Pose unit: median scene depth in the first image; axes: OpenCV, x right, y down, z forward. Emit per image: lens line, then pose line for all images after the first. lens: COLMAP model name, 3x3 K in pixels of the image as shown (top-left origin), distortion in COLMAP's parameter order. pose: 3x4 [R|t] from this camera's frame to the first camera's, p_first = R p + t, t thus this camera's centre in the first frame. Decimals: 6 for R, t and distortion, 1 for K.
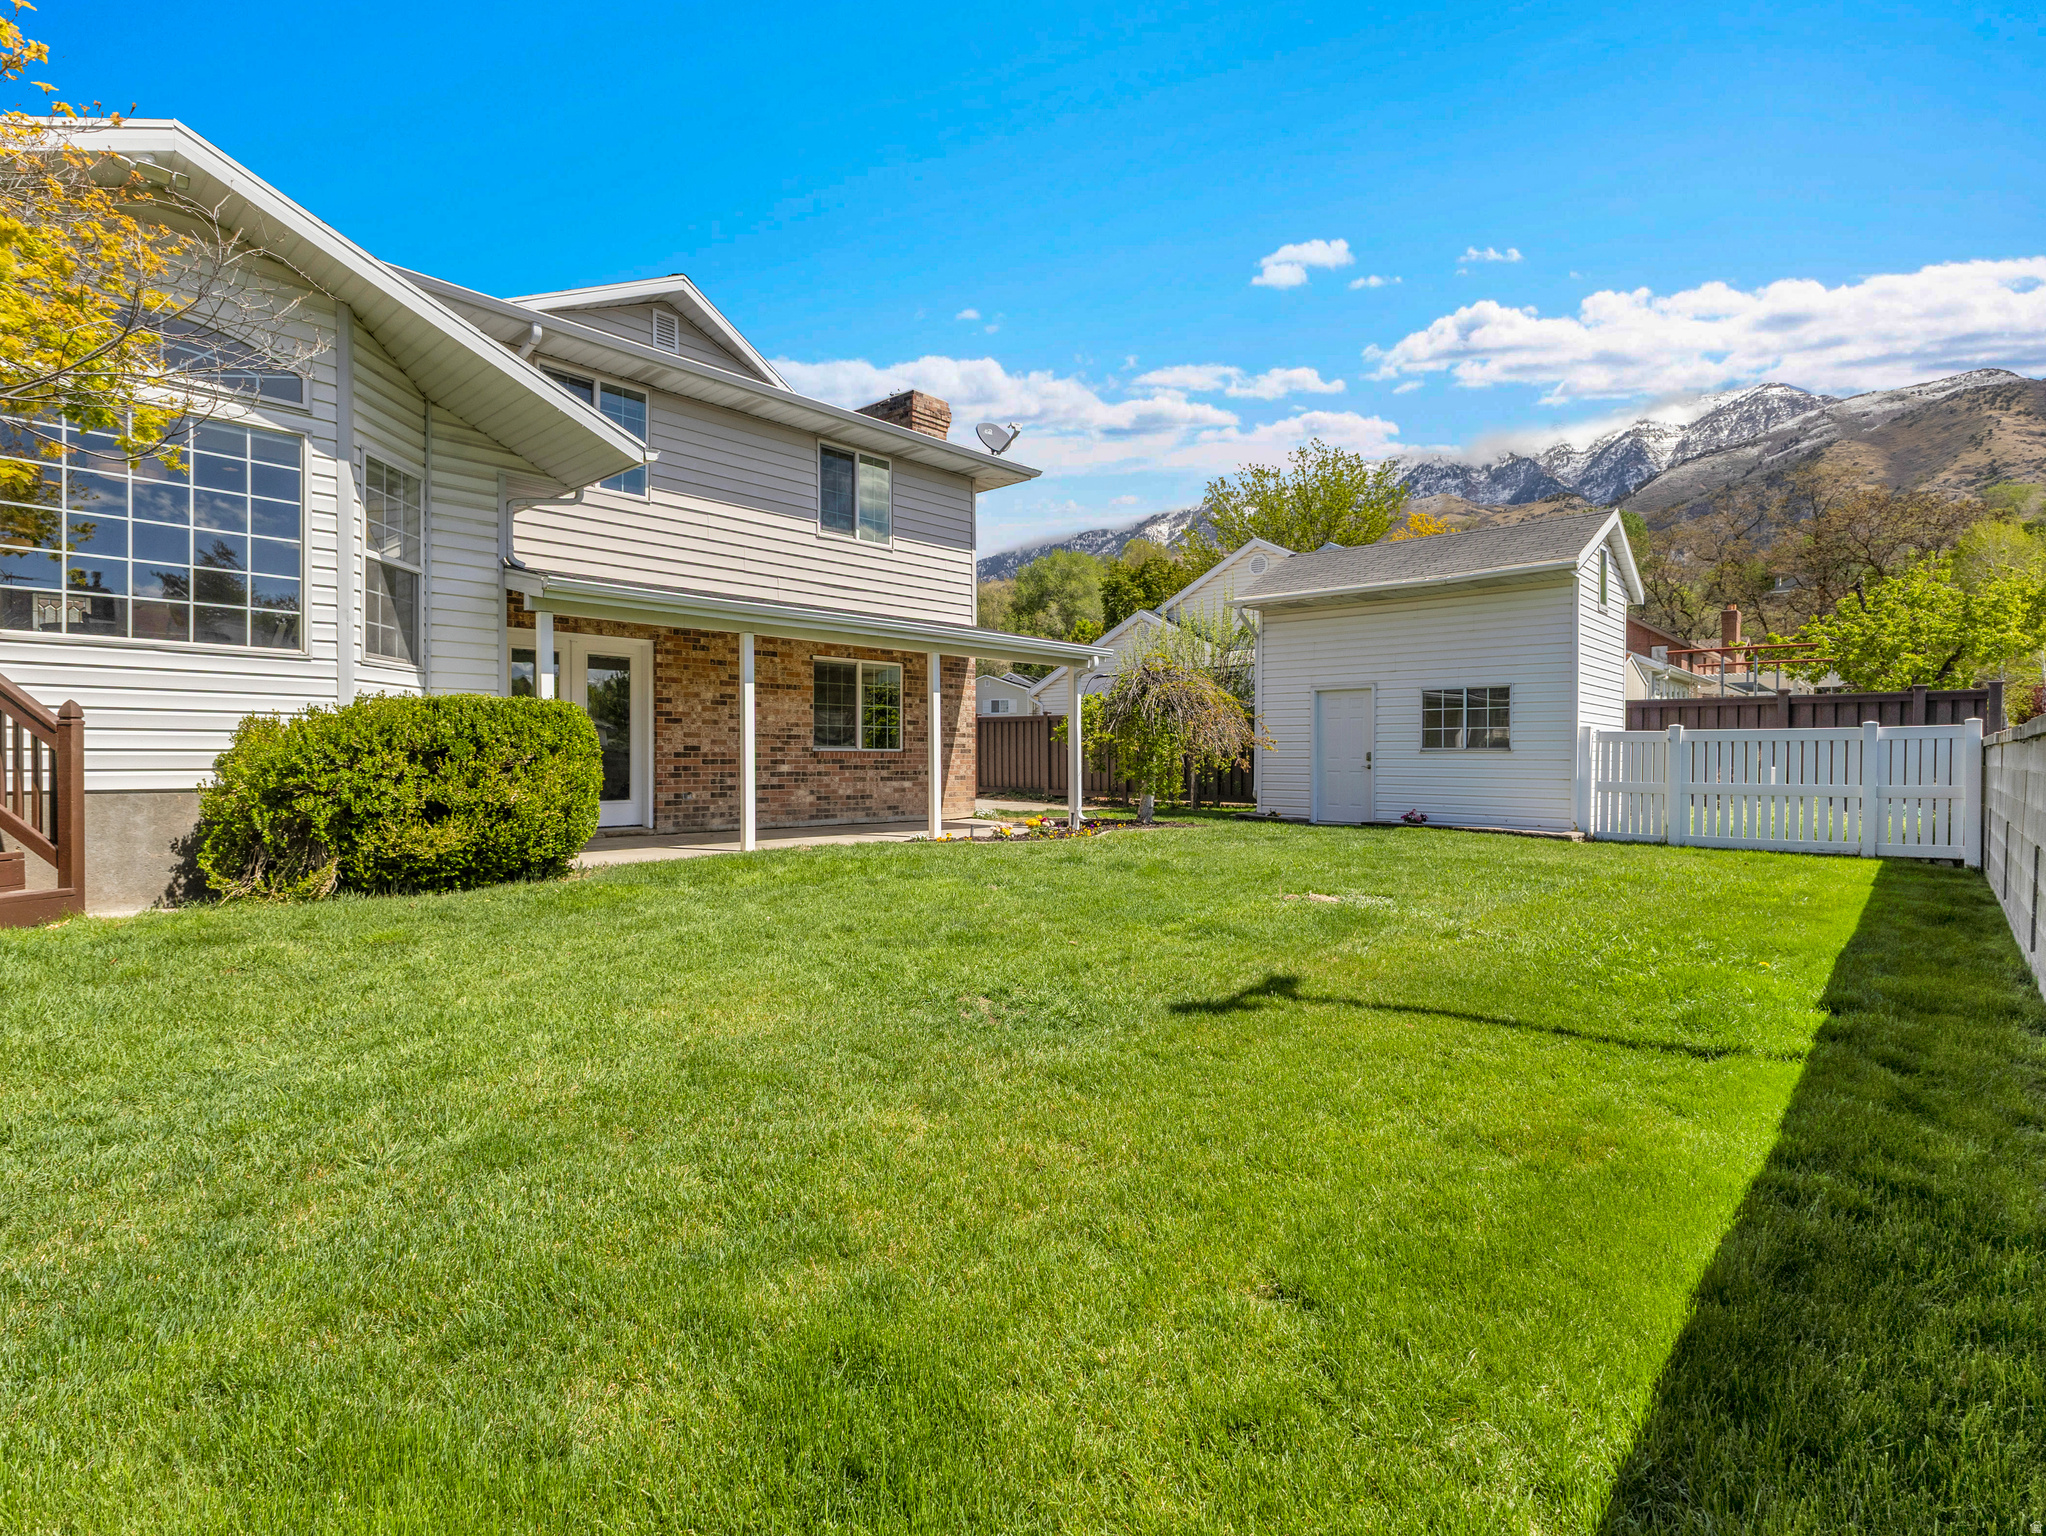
lens RADIAL K [[993.1, 0, 1020.6], [0, 993.1, 758.0], [0, 0, 1]] dist [0.010395, -0.001412]
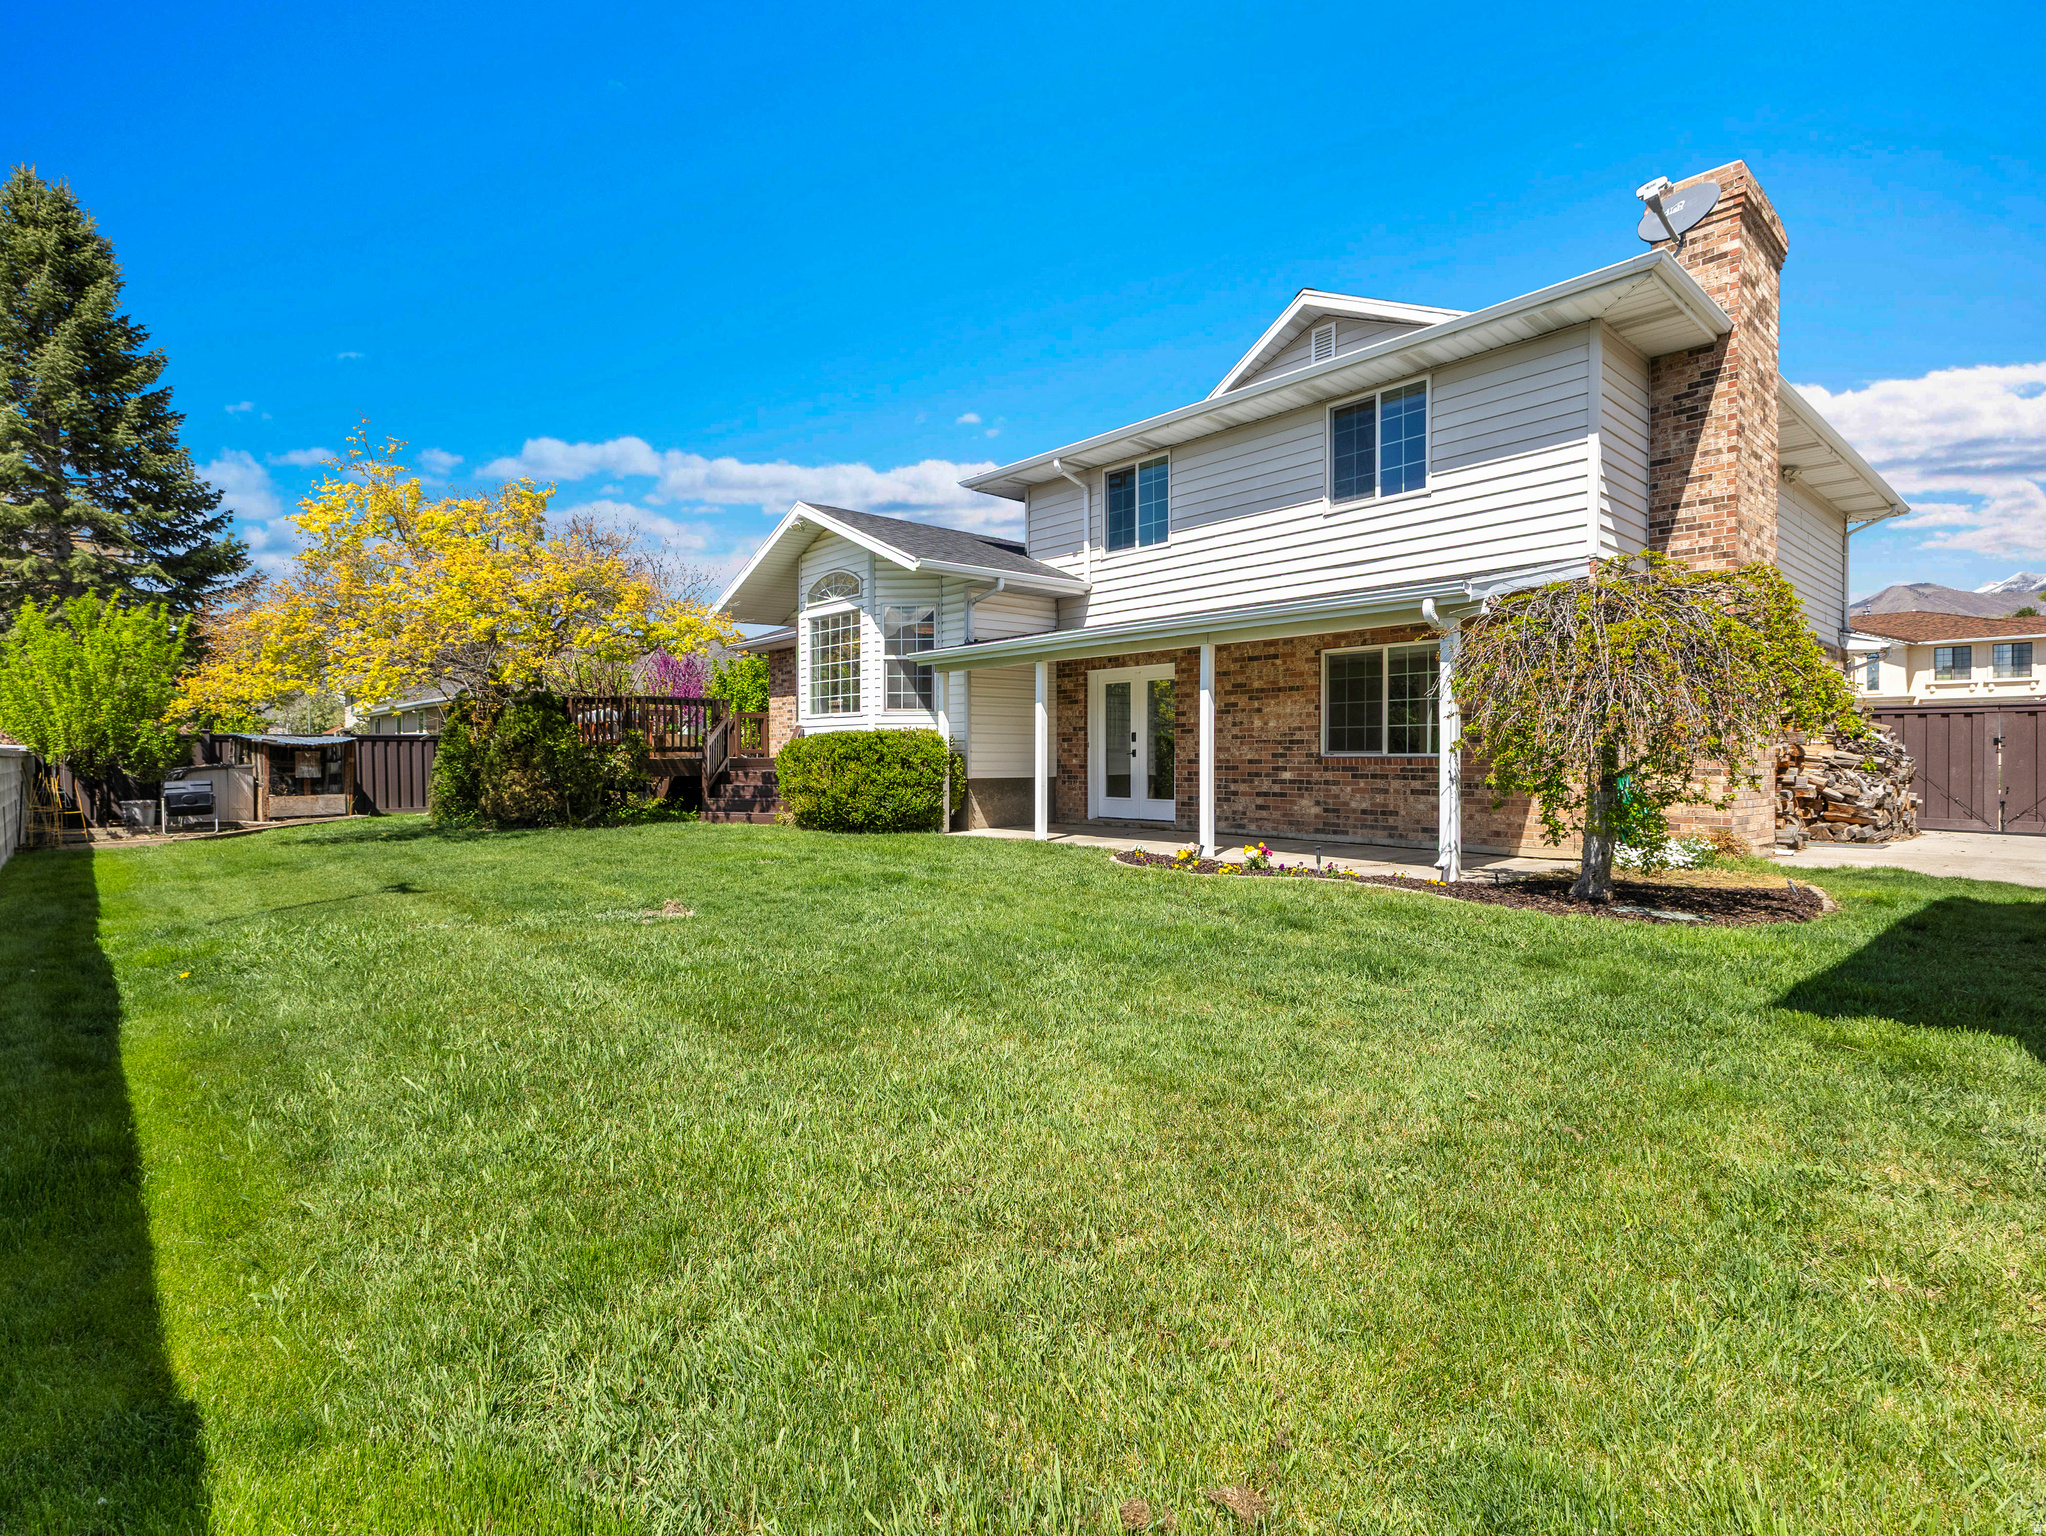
lens RADIAL K [[993.1, 0, 1020.6], [0, 993.1, 758.0], [0, 0, 1]] dist [0.010395, -0.001412]
pose [[-0.070961, -0.000462, -0.997479, 0.715501], [0.001489, 0.999999, -0.000569, -0.006084], [0.997478, -0.001526, -0.070960, 0.808269]]
